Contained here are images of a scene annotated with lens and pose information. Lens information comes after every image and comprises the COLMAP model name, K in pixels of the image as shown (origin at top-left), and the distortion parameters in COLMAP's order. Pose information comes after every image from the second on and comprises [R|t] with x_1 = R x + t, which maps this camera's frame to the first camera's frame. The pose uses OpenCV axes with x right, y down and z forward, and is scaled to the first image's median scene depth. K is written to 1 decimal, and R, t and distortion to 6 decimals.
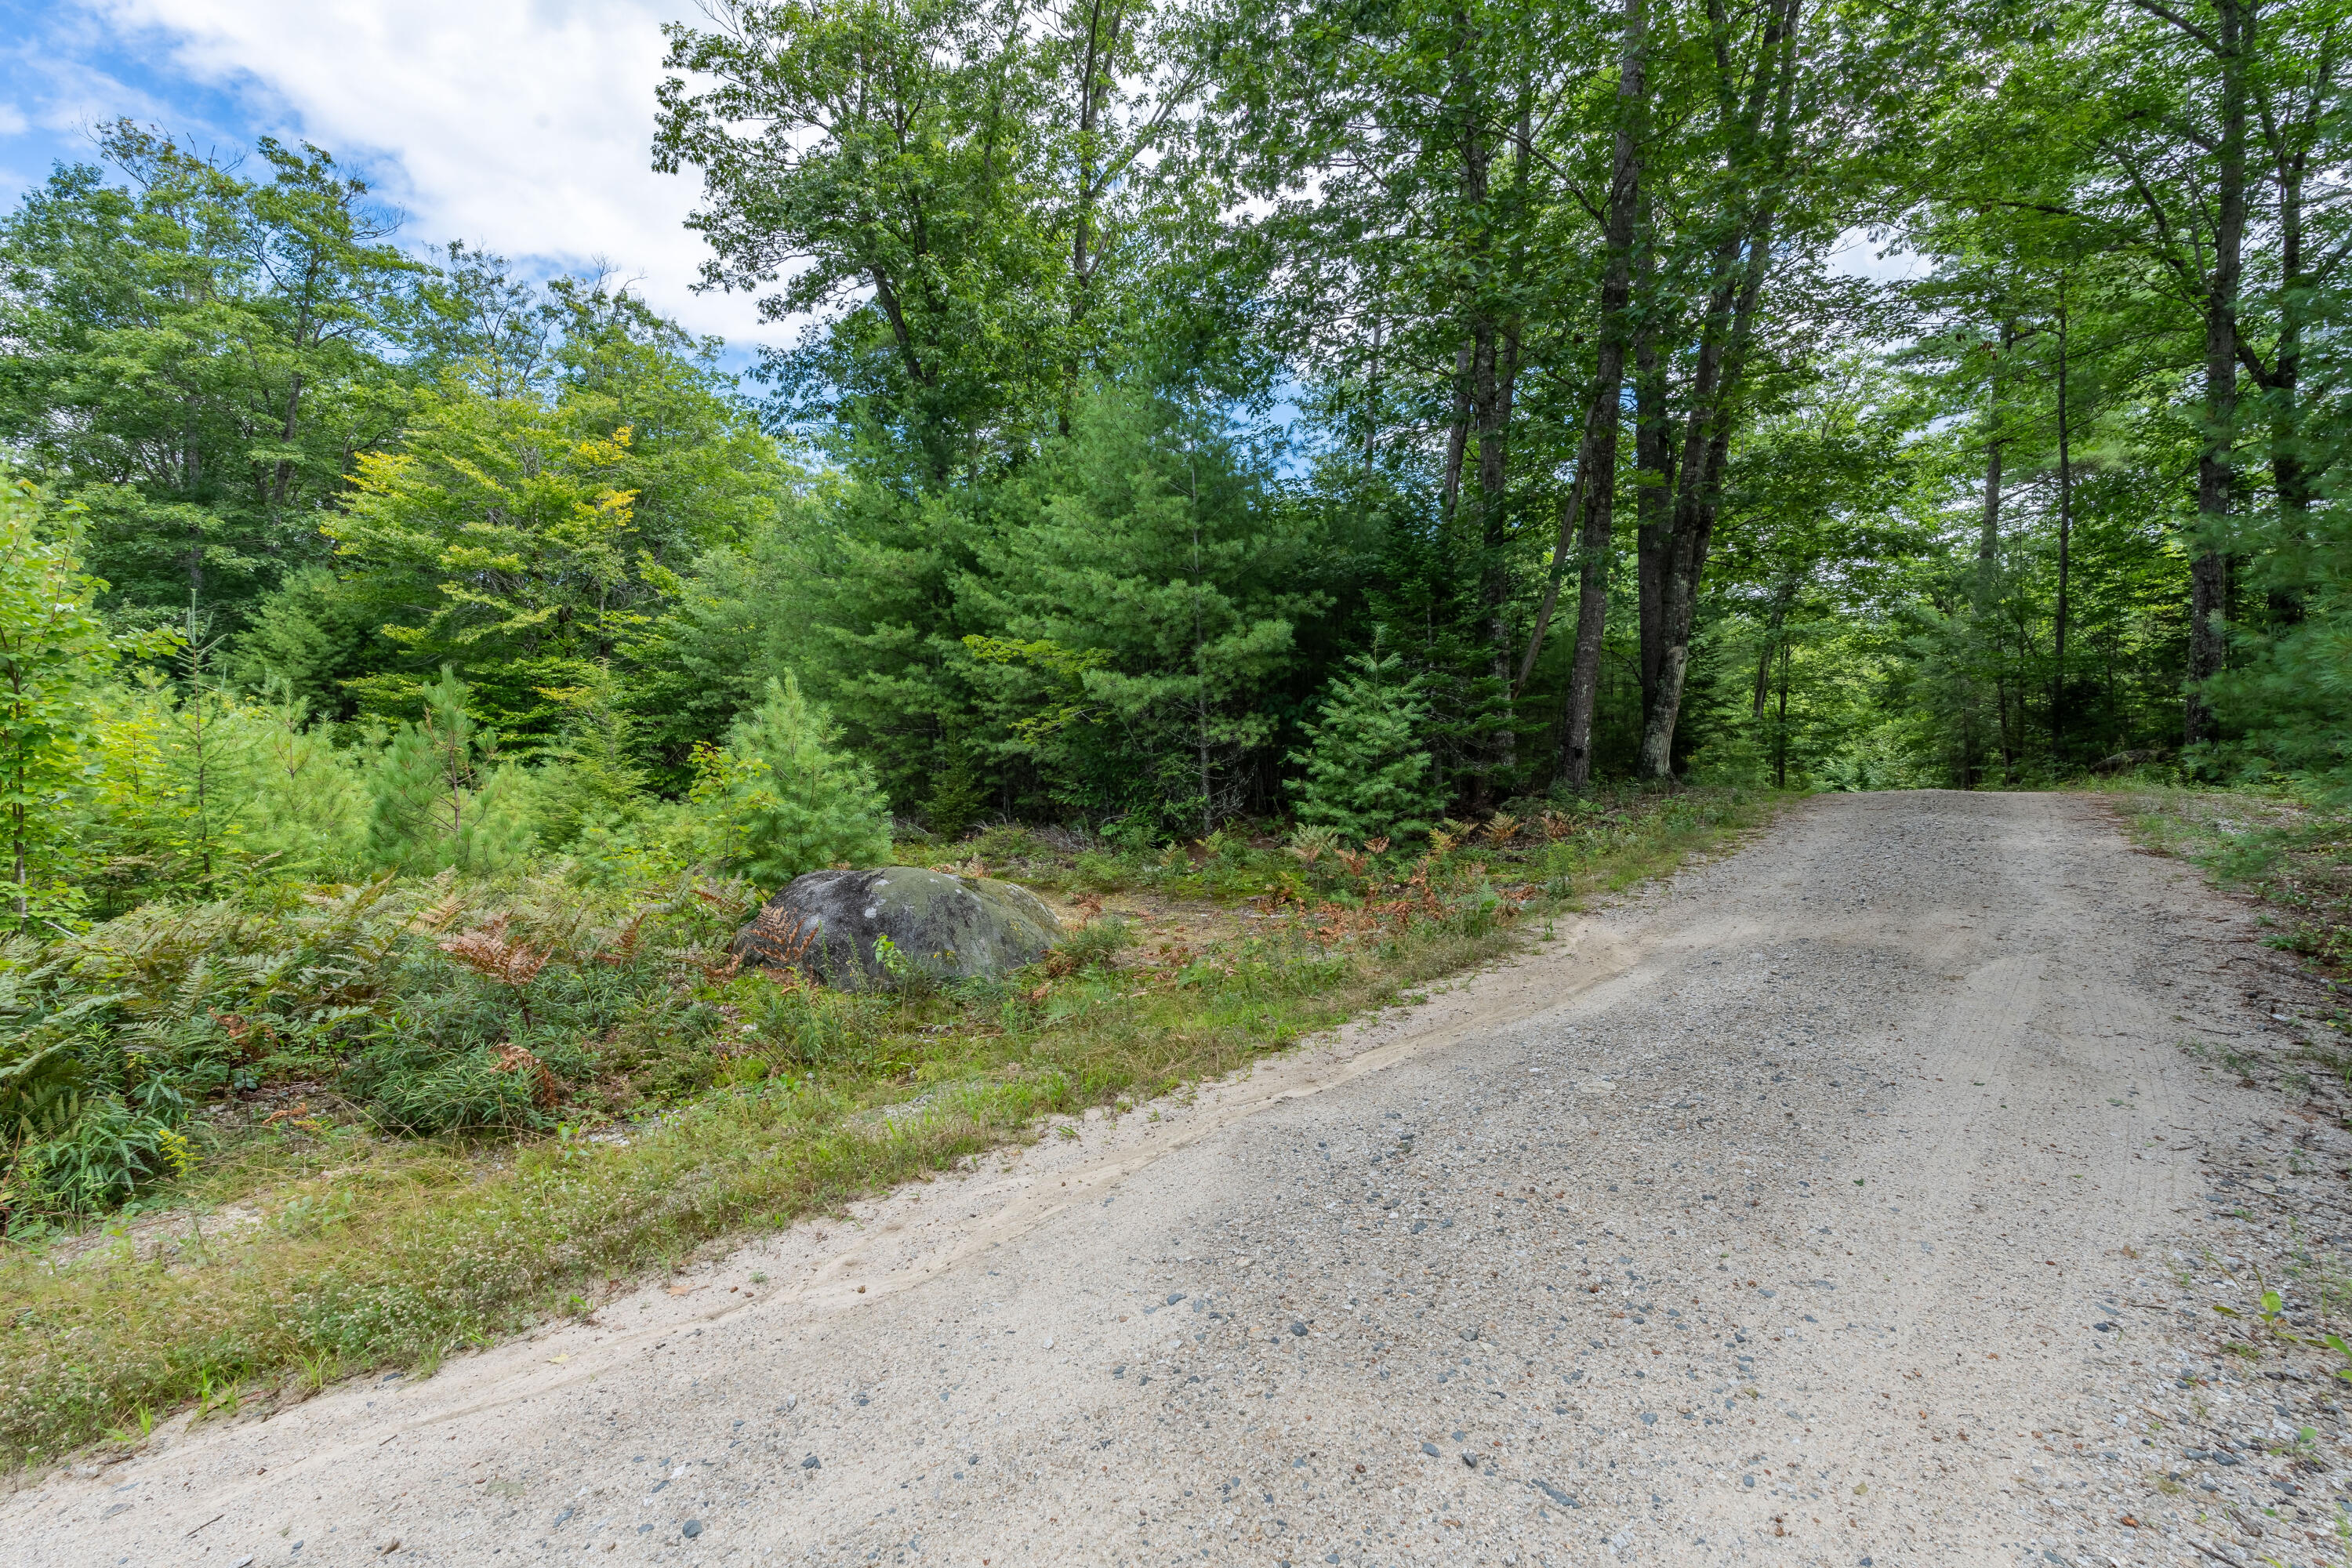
lens RADIAL K [[1041.1, 0, 1179.3], [0, 1041.1, 786.3], [0, 0, 1]] dist [-0.007863, 0.002915]
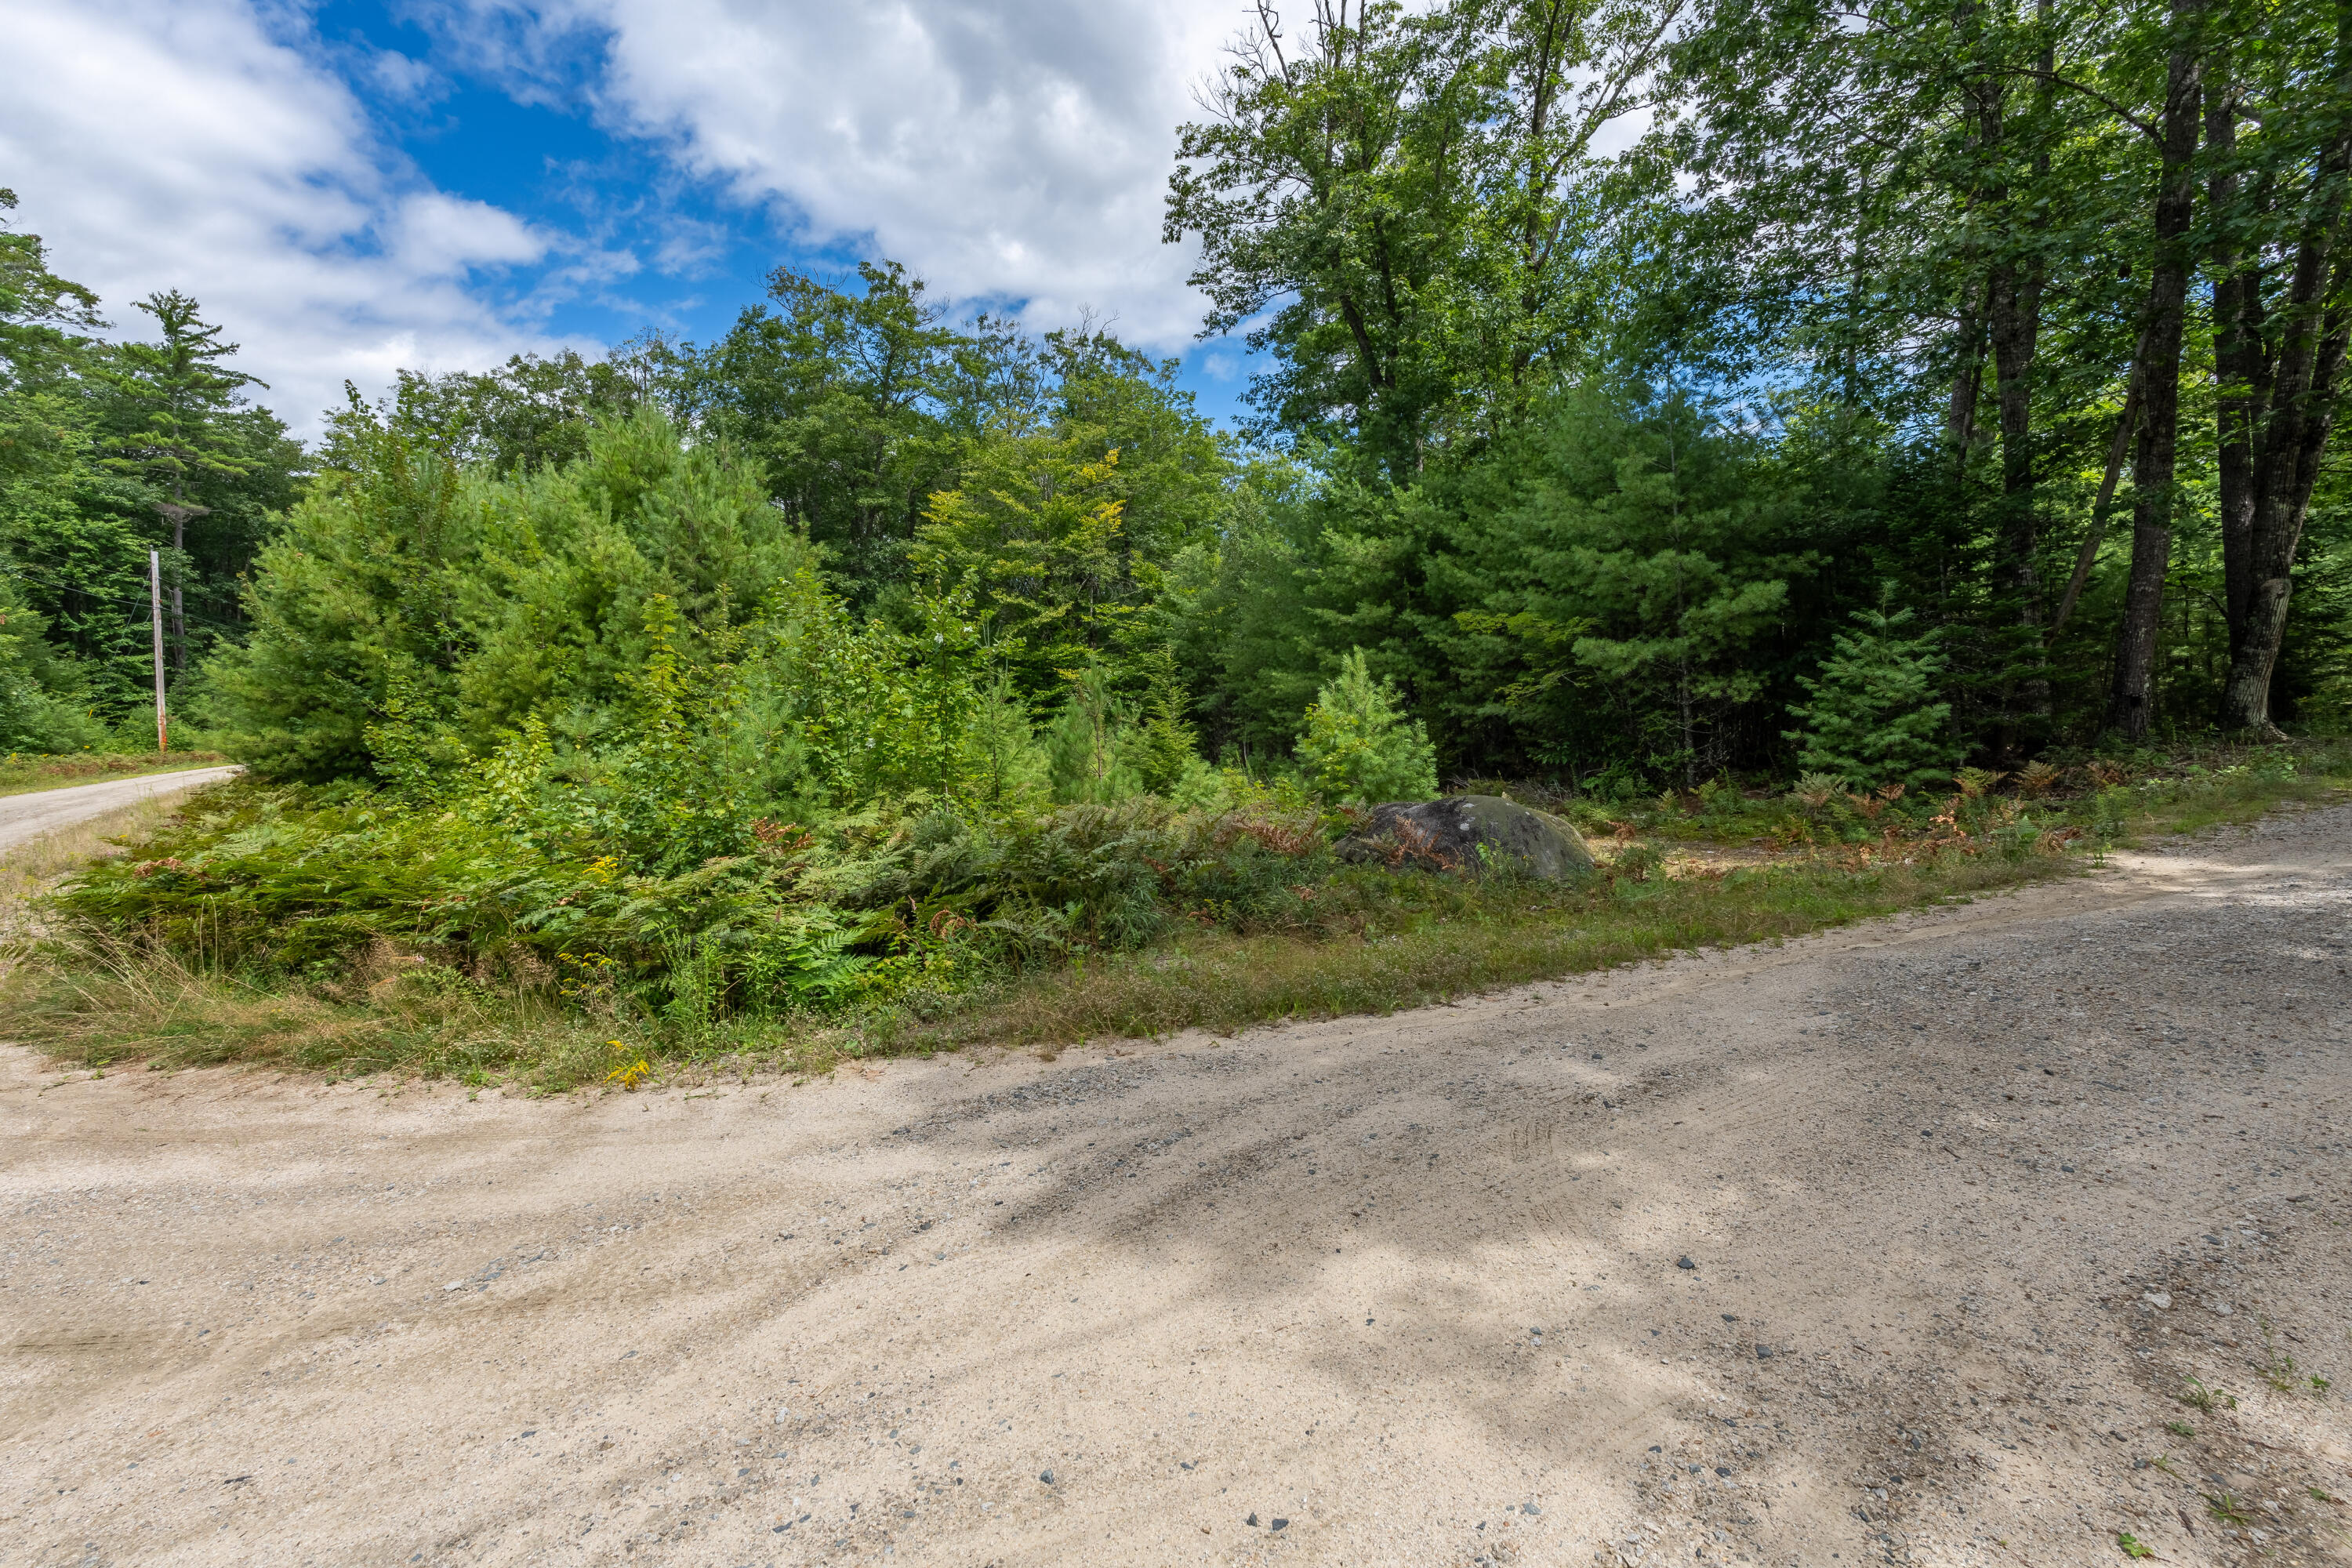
lens RADIAL K [[1041.1, 0, 1173.8], [0, 1041.1, 737.1], [0, 0, 1]] dist [-0.007863, 0.002915]
pose [[0.926761, -0.010302, -0.375511, -0.045968], [0.003851, 0.999832, -0.017925, 0.009191], [0.375633, 0.015166, 0.926644, -0.127865]]
